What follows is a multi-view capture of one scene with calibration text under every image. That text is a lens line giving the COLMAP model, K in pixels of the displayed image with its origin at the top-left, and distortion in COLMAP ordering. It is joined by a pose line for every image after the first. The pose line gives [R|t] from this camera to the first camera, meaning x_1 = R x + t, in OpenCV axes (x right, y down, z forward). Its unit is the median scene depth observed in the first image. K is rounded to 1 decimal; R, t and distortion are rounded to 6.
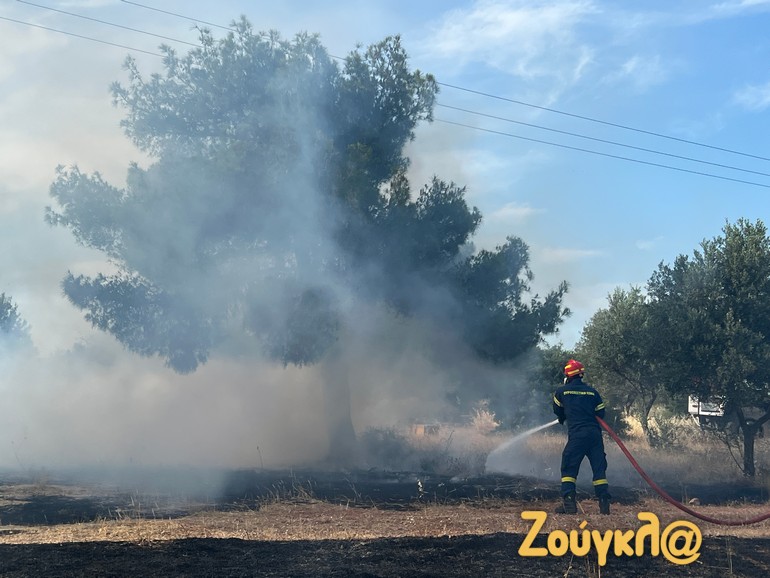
lens RADIAL K [[1214.6, 0, 363.0], [0, 1214.6, 288.9], [0, 0, 1]] dist [0.175351, -0.021716]
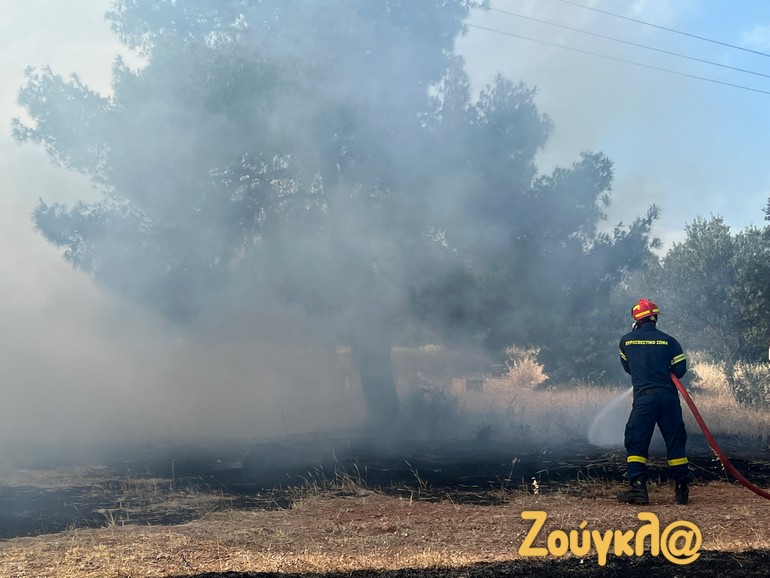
lens RADIAL K [[1209.7, 0, 385.0], [0, 1209.7, 289.0], [0, 0, 1]] dist [0.268580, -1.663633]
pose [[0.999847, -0.013129, 0.011599, -0.025542], [0.012625, 0.999016, 0.042521, 0.013032], [-0.012146, -0.042368, 0.999028, 0.192917]]
